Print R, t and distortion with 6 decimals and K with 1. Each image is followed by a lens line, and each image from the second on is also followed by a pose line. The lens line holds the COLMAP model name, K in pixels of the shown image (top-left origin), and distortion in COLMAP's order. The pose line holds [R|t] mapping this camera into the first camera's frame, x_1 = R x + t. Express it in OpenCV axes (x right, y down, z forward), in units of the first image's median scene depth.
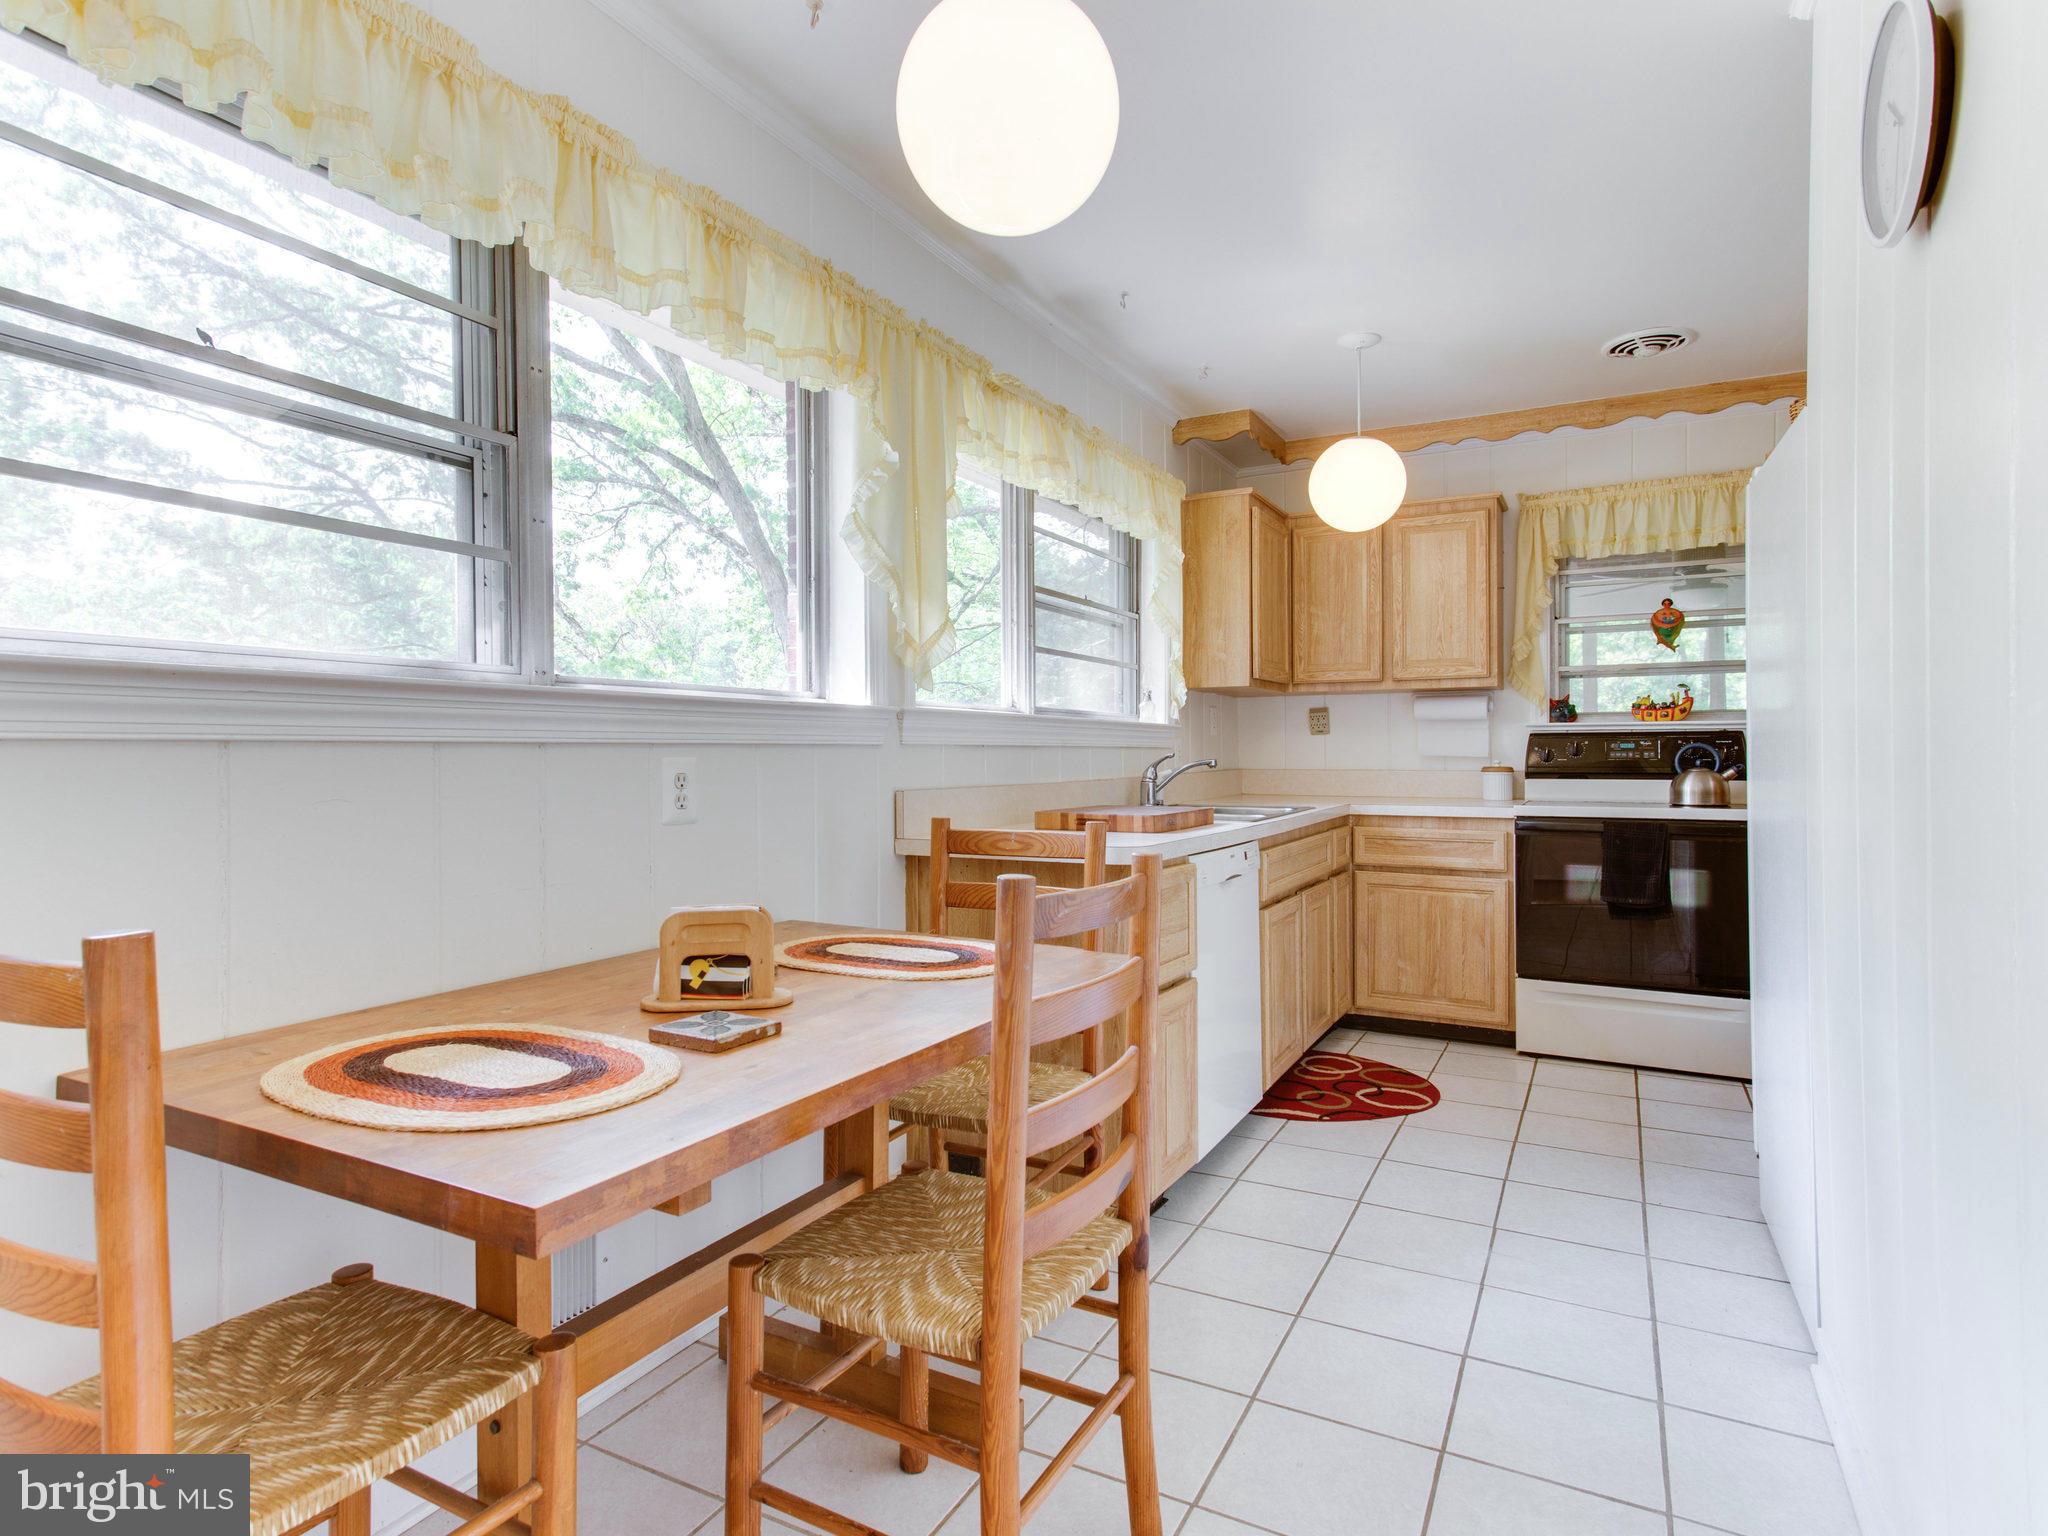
lens RADIAL K [[1097.3, 0, 990.8], [0, 1097.3, 759.1], [0, 0, 1]] dist [0.015816, 0.010241]
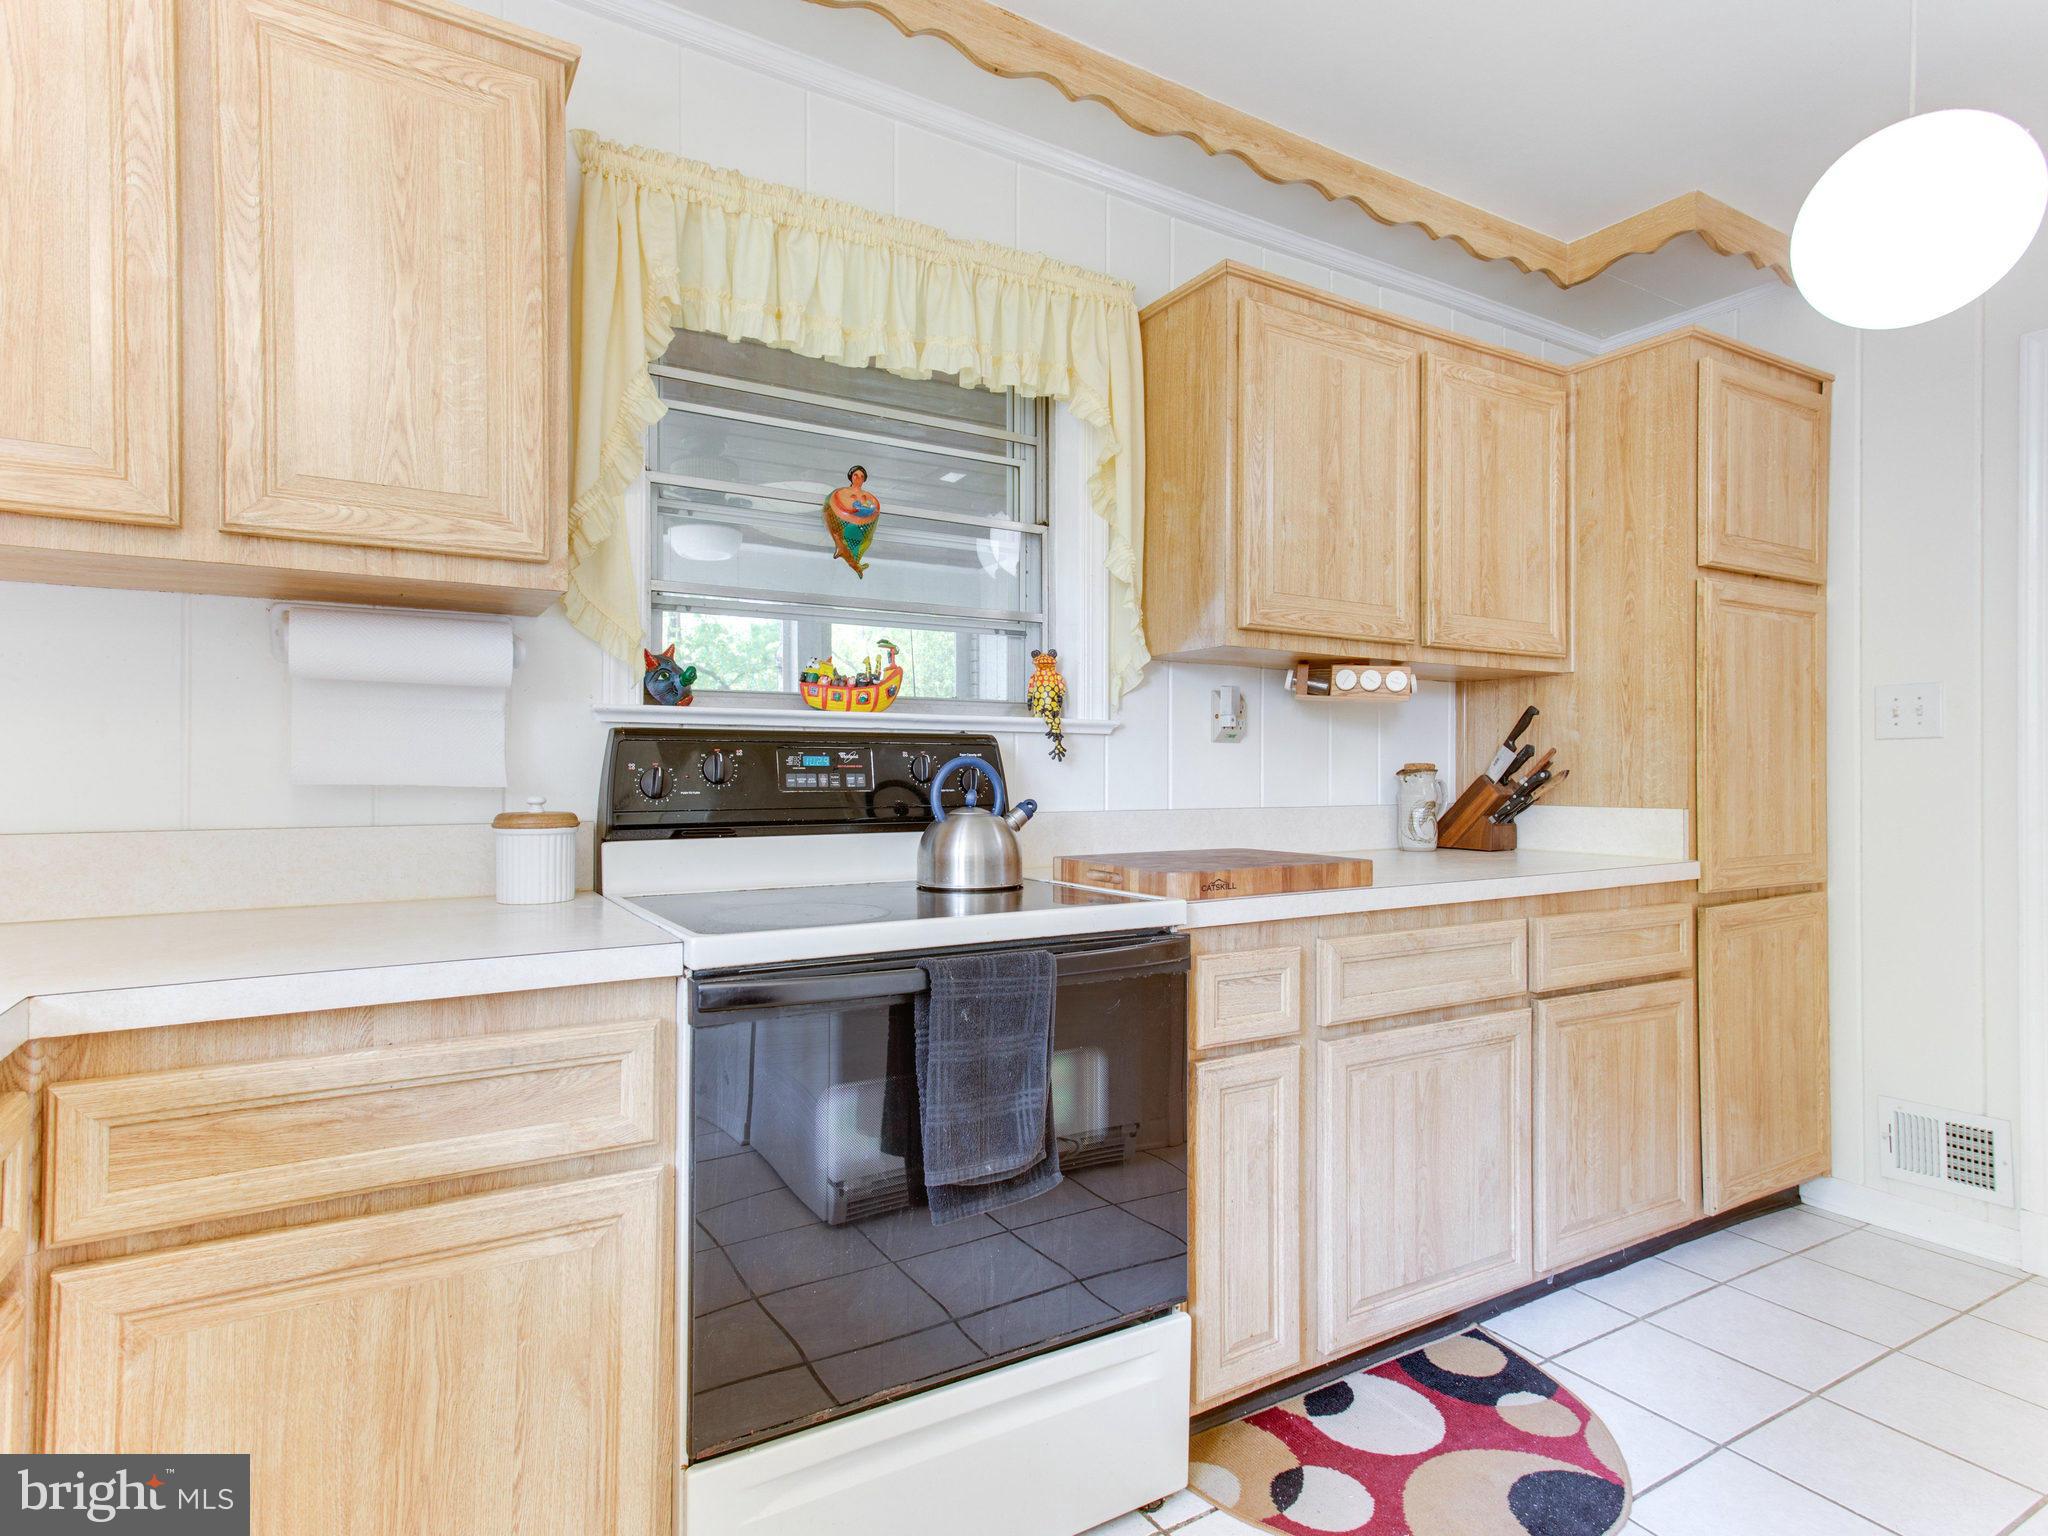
lens RADIAL K [[1097.3, 0, 1030.7], [0, 1097.3, 761.4], [0, 0, 1]] dist [0.015816, 0.010241]
pose [[0.488169, 0.012901, 0.872654, 0.221895], [0.002760, 0.999863, -0.016325, -0.004407], [-0.872745, 0.010378, 0.488067, 0.697726]]
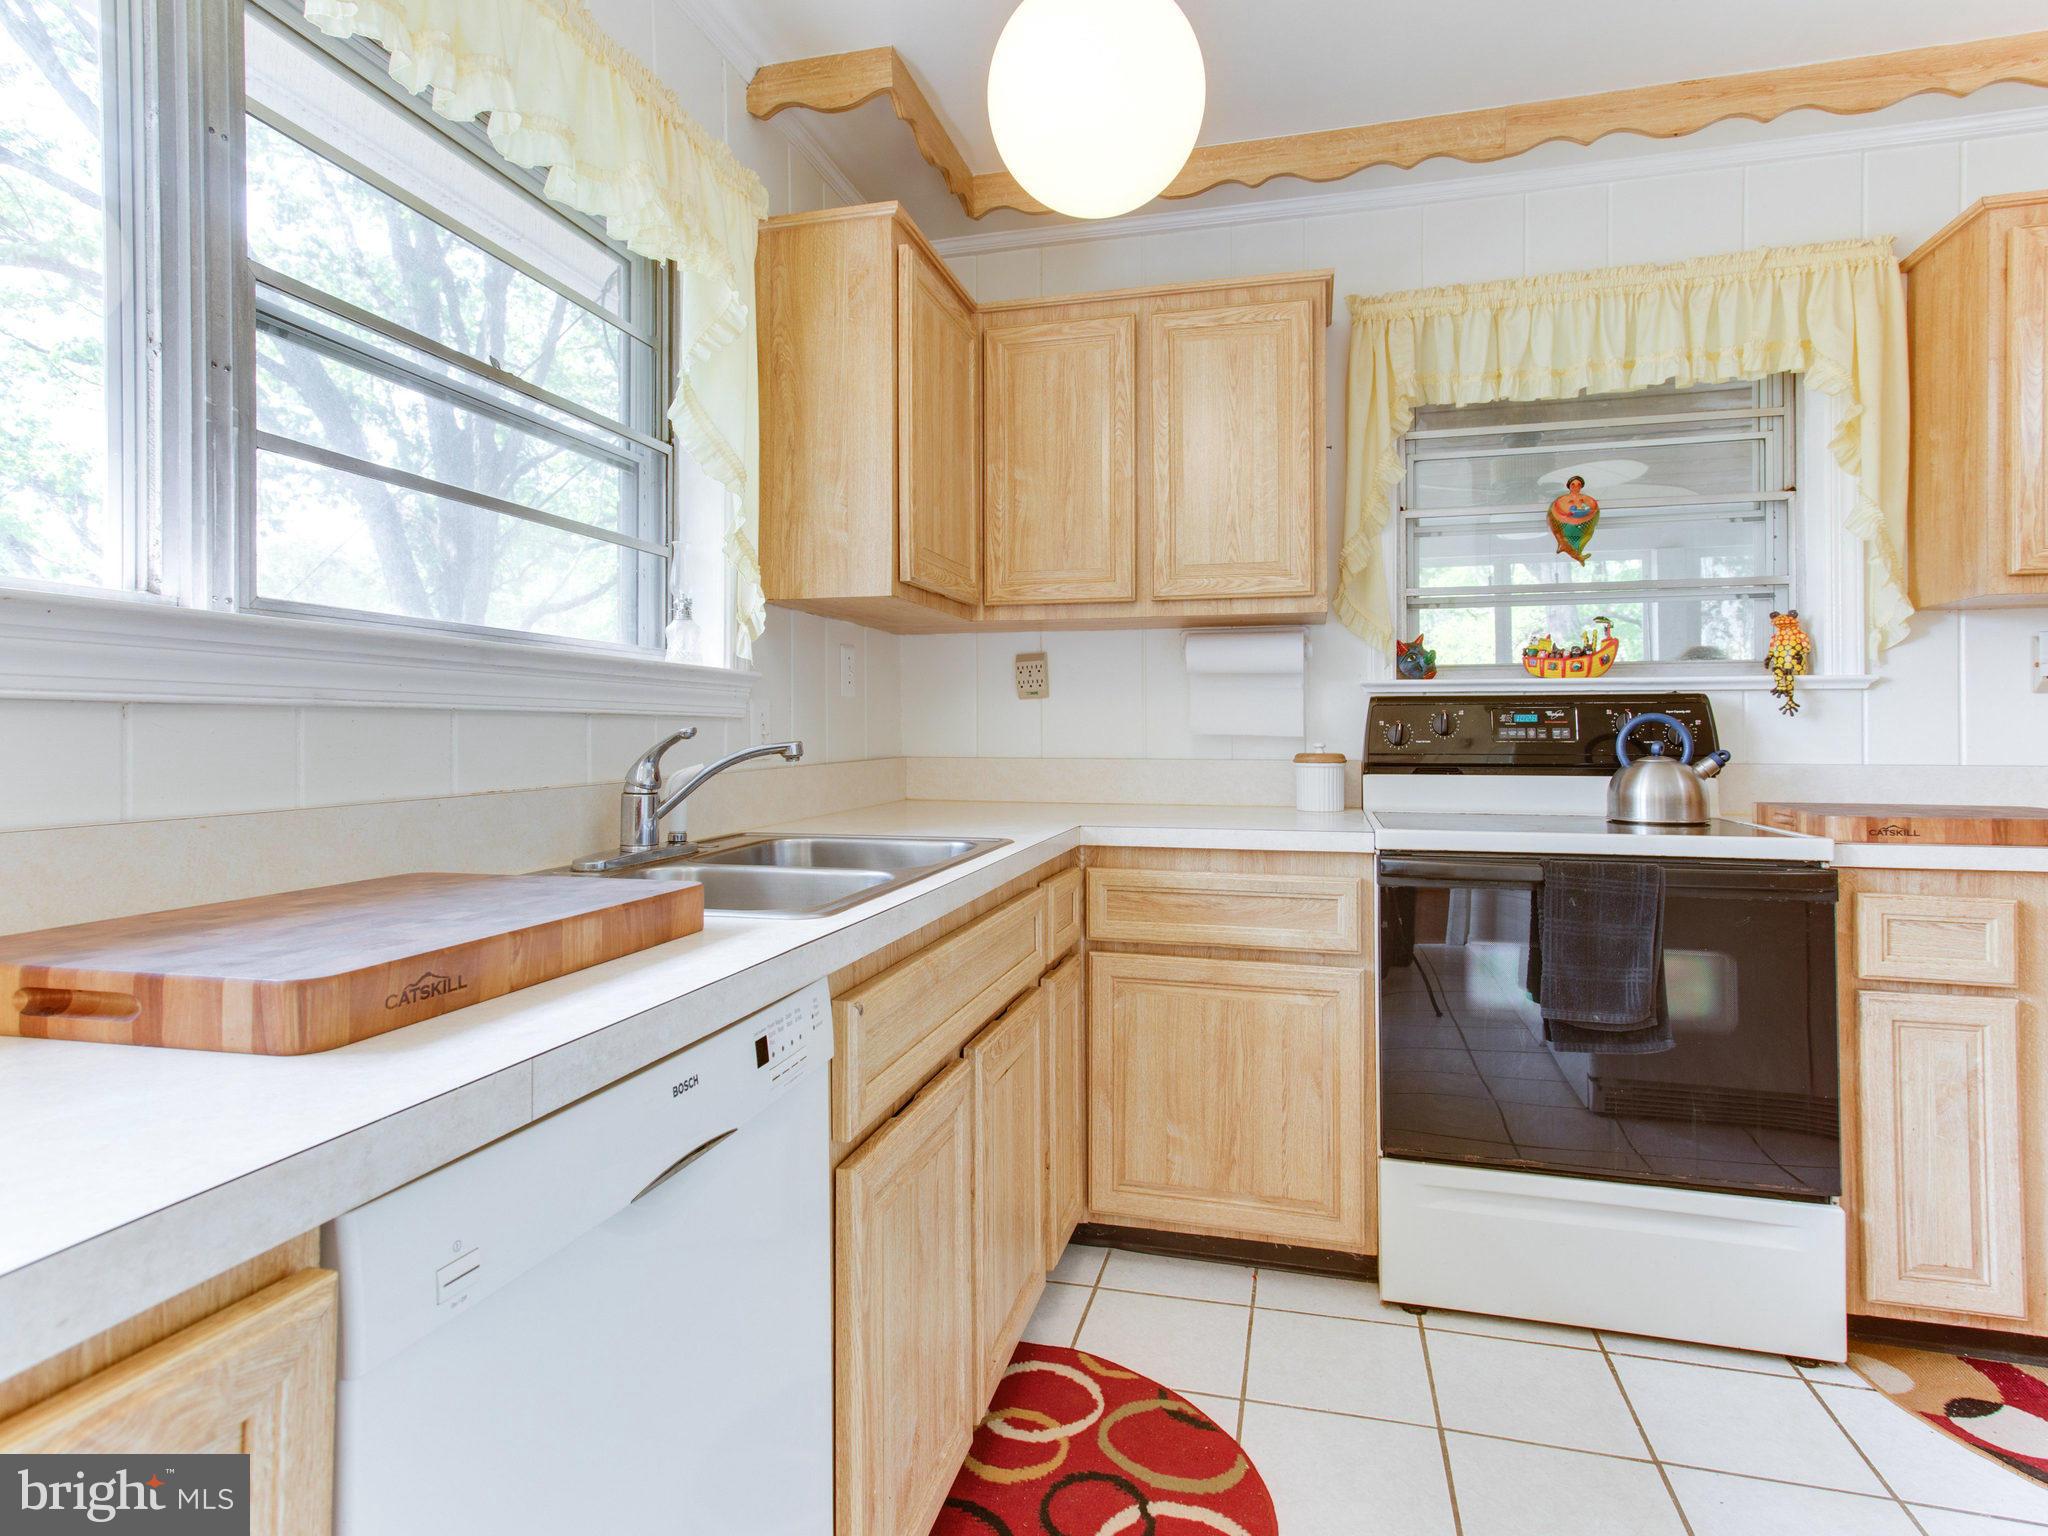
lens RADIAL K [[1097.3, 0, 1020.9], [0, 1097.3, 721.7], [0, 0, 1]] dist [0.015816, 0.010241]
pose [[0.966603, 0.005451, 0.256220, 0.163709], [-0.001829, 0.999895, -0.014373, -0.001360], [-0.256272, 0.013424, 0.966512, 0.497523]]
